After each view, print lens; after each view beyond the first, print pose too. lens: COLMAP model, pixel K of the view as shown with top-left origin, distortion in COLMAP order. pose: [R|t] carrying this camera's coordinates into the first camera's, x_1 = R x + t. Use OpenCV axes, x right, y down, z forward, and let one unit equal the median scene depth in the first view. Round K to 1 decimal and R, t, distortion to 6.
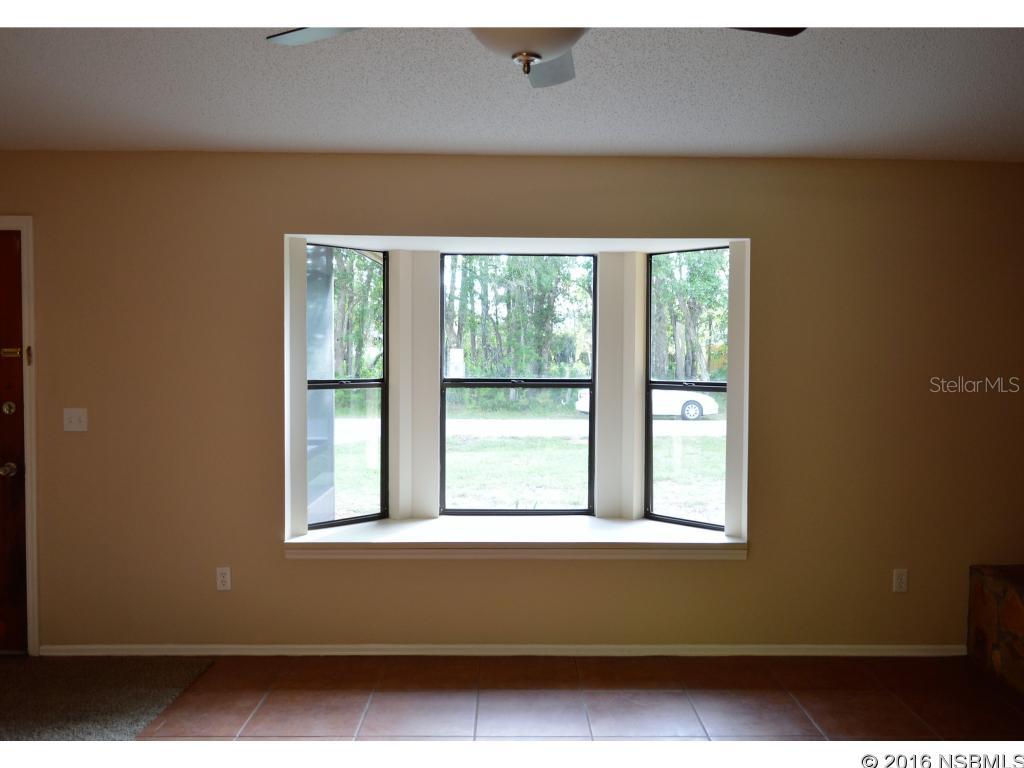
lens RADIAL K [[918.8, 0, 512.0], [0, 918.8, 384.0], [0, 0, 1]] dist [-0.008271, -0.005123]
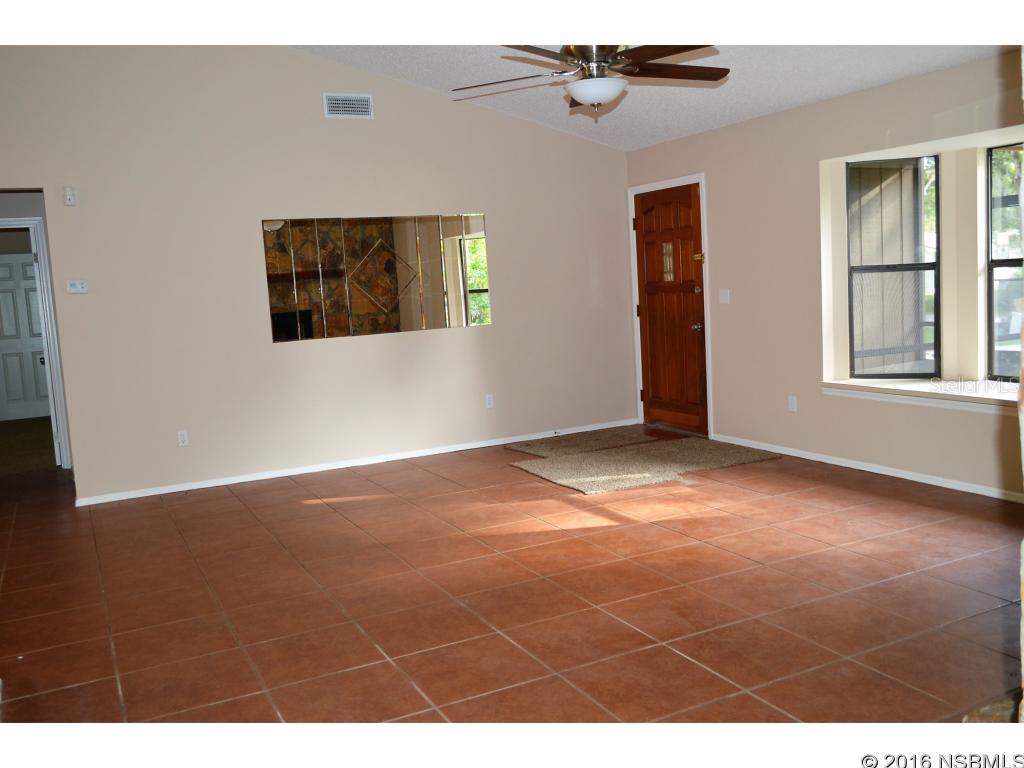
lens RADIAL K [[918.8, 0, 512.0], [0, 918.8, 384.0], [0, 0, 1]] dist [-0.008271, -0.005123]
pose [[0.425195, 0.081338, -0.901439, 0.835791], [0.038490, 0.993428, 0.107794, 0.002023], [0.904283, -0.080530, 0.419270, -0.026336]]
